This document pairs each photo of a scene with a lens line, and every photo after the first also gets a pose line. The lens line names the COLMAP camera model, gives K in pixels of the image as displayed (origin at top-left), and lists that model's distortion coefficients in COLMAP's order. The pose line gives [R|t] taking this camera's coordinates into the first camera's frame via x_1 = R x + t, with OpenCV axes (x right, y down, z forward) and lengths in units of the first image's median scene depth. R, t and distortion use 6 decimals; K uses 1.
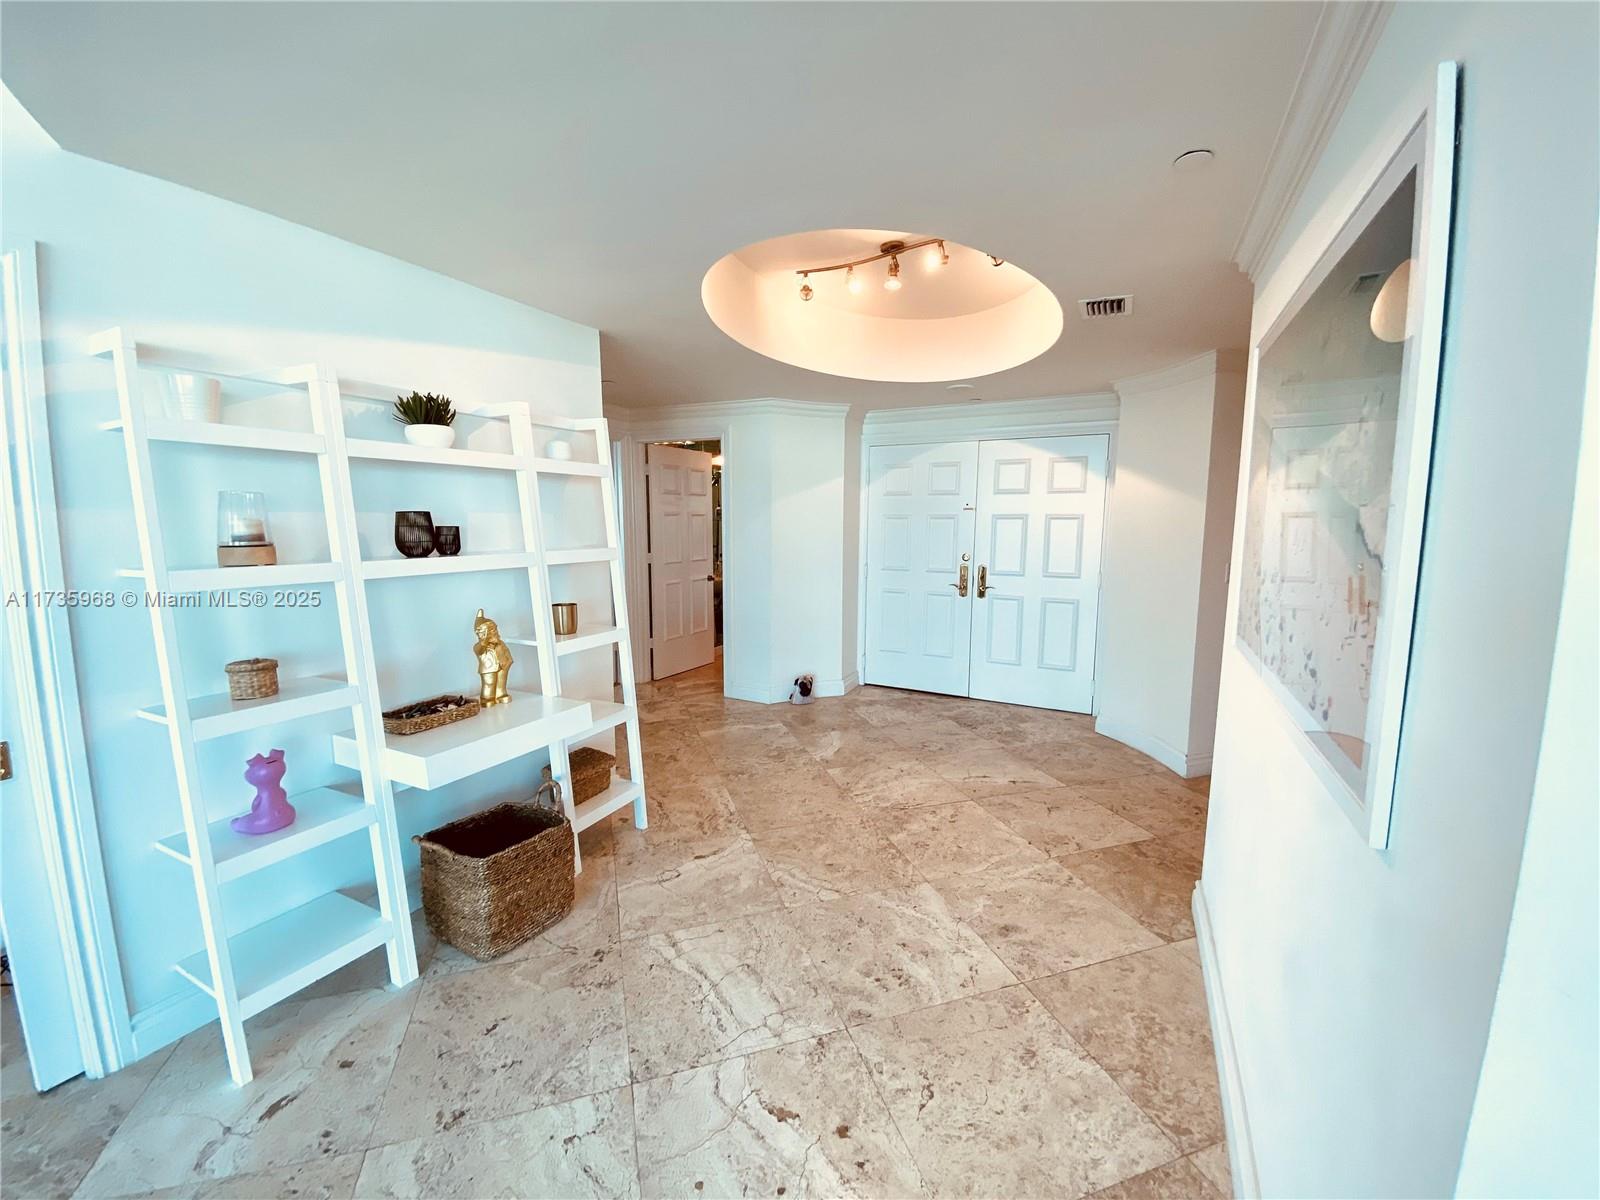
lens RADIAL K [[648.1, 0, 804.8], [0, 648.1, 596.1], [0, 0, 1]] dist [0.031070, -0.026330]
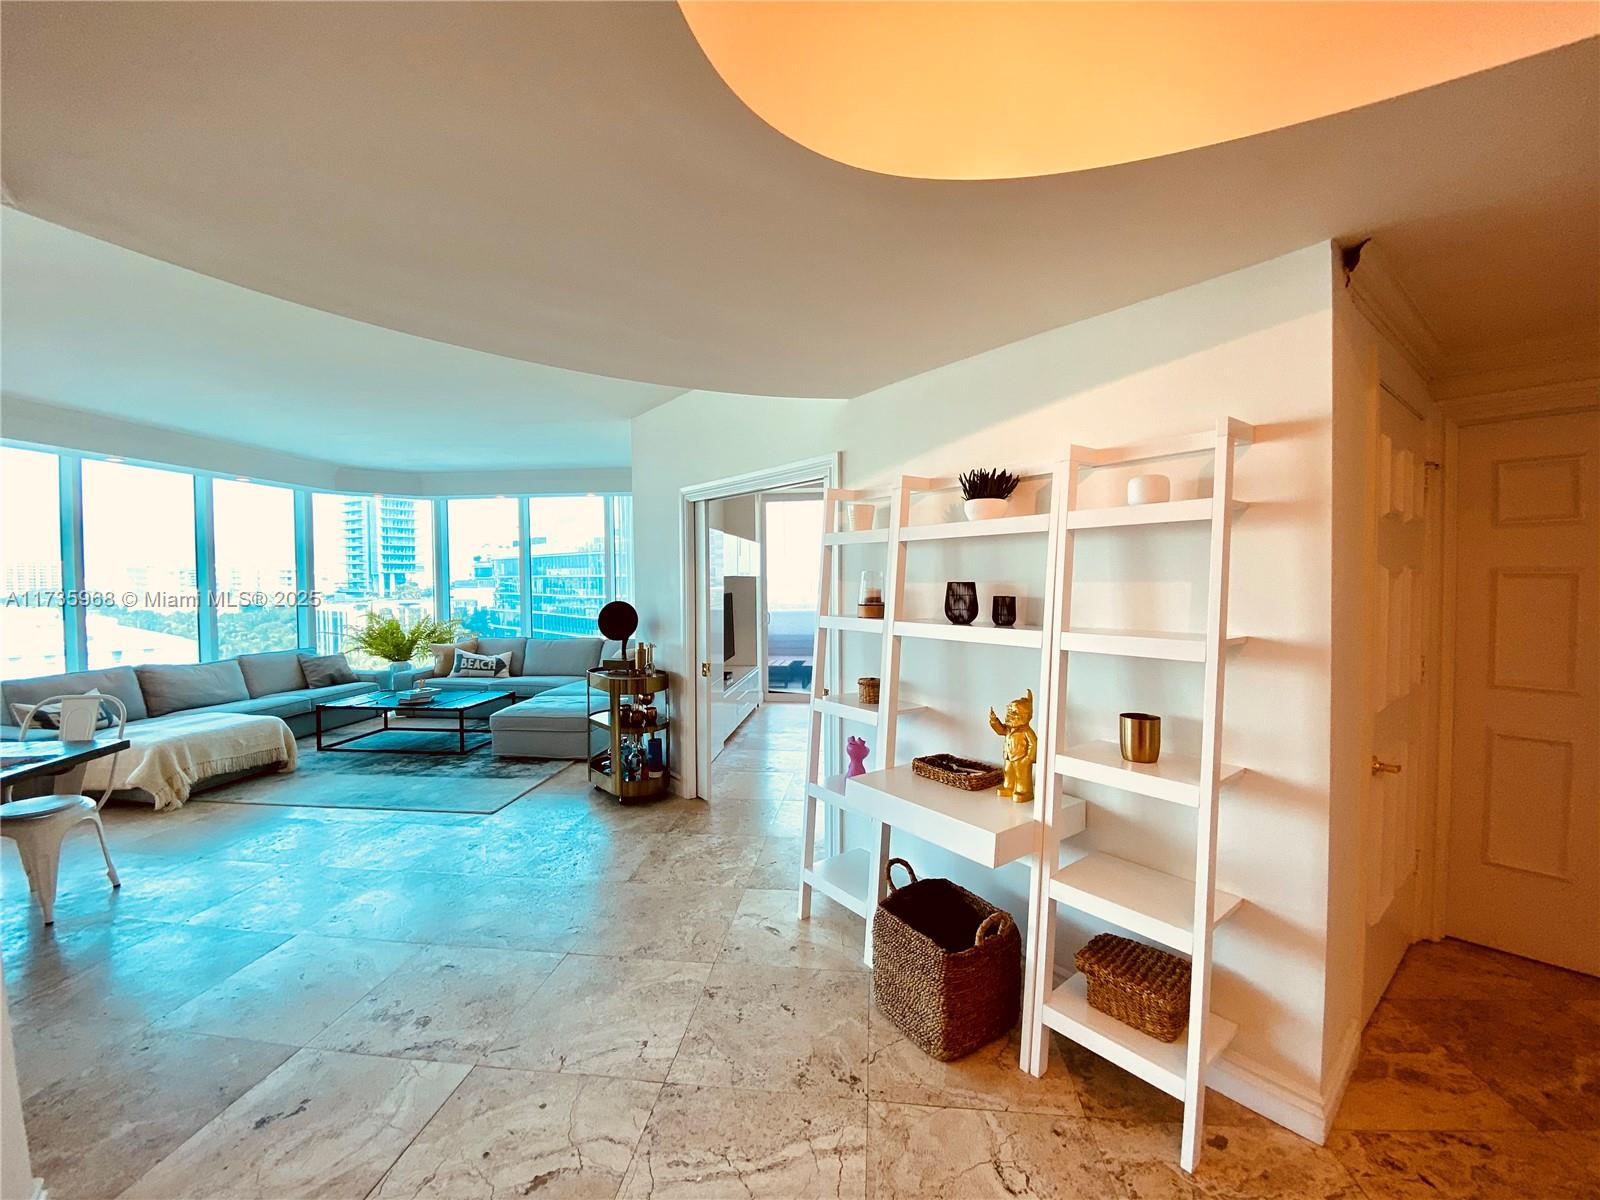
lens RADIAL K [[648.1, 0, 804.8], [0, 648.1, 596.1], [0, 0, 1]] dist [0.031070, -0.026330]
pose [[-0.424437, 0.025053, -0.905111, 0.474646], [-0.104541, 0.991576, 0.076470, -0.155092], [0.899402, 0.127078, -0.418243, 1.170732]]
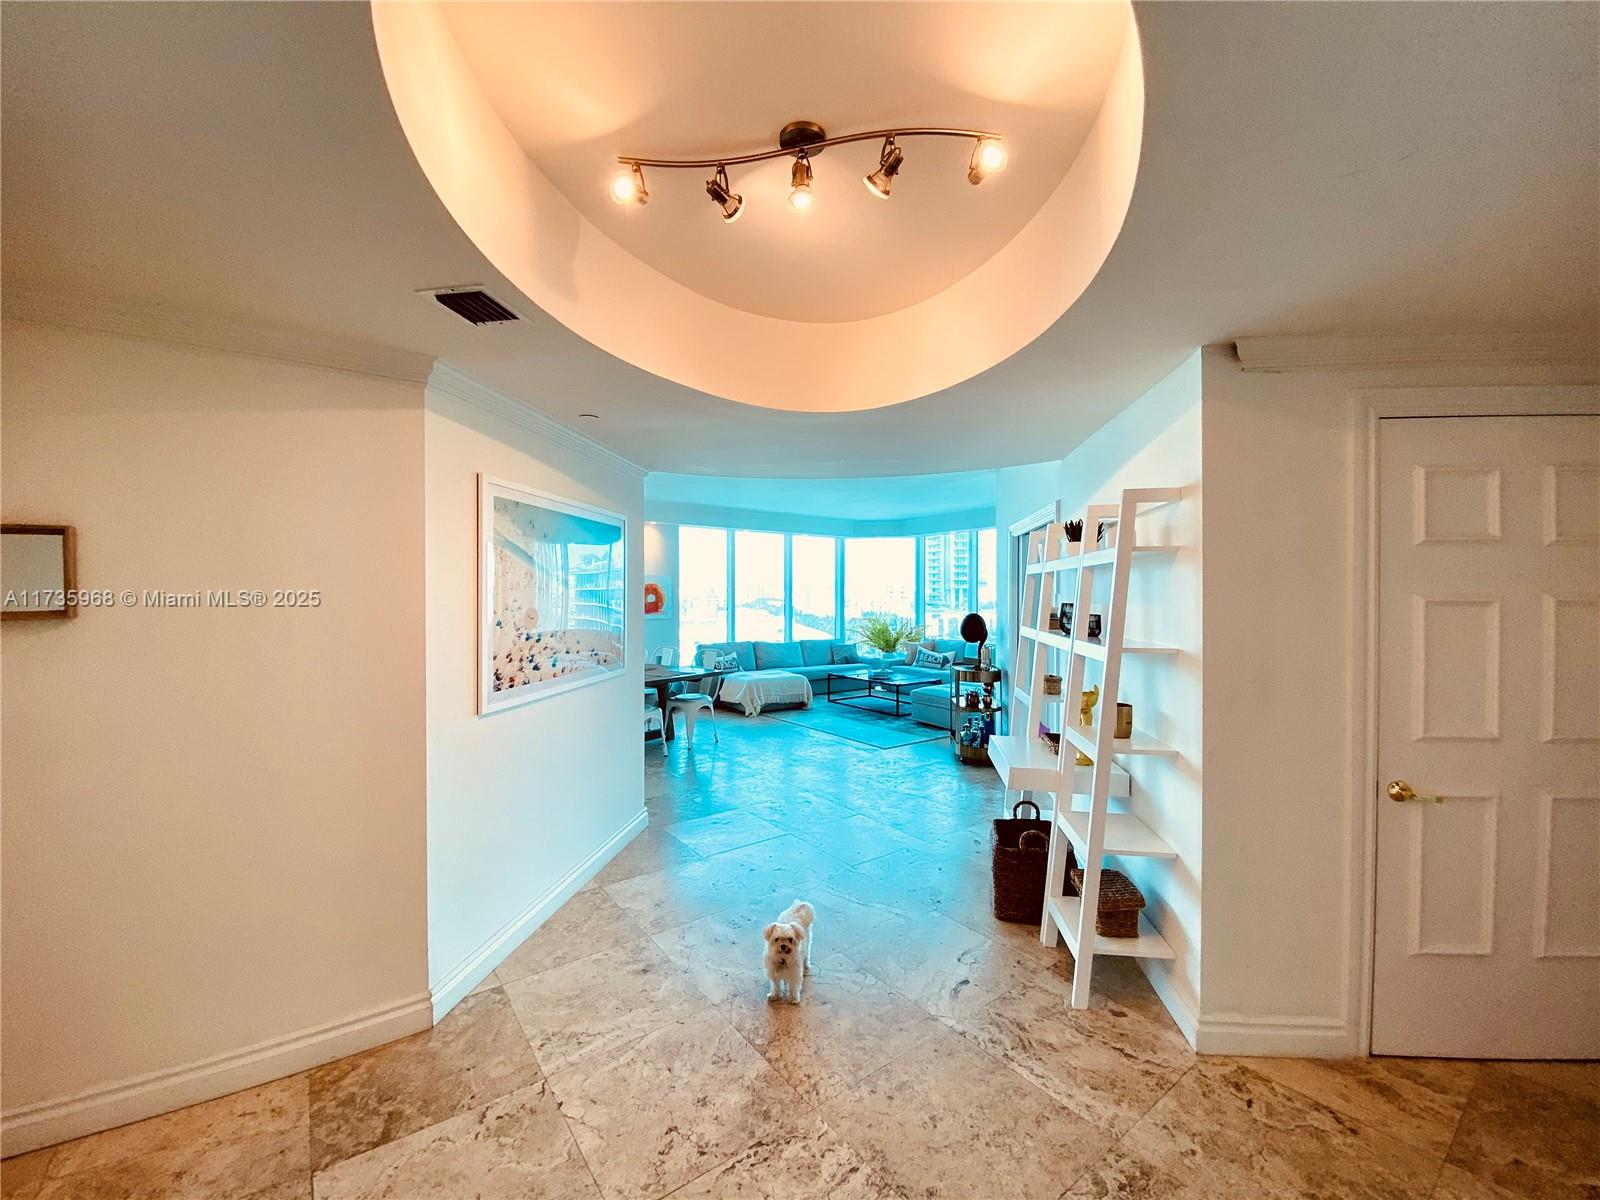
lens RADIAL K [[648.1, 0, 804.8], [0, 648.1, 596.1], [0, 0, 1]] dist [0.031070, -0.026330]
pose [[-0.949189, -0.003843, -0.314683, 0.409809], [-0.042879, 0.992180, 0.117222, -0.278244], [0.311771, 0.124759, -0.941931, 2.091125]]
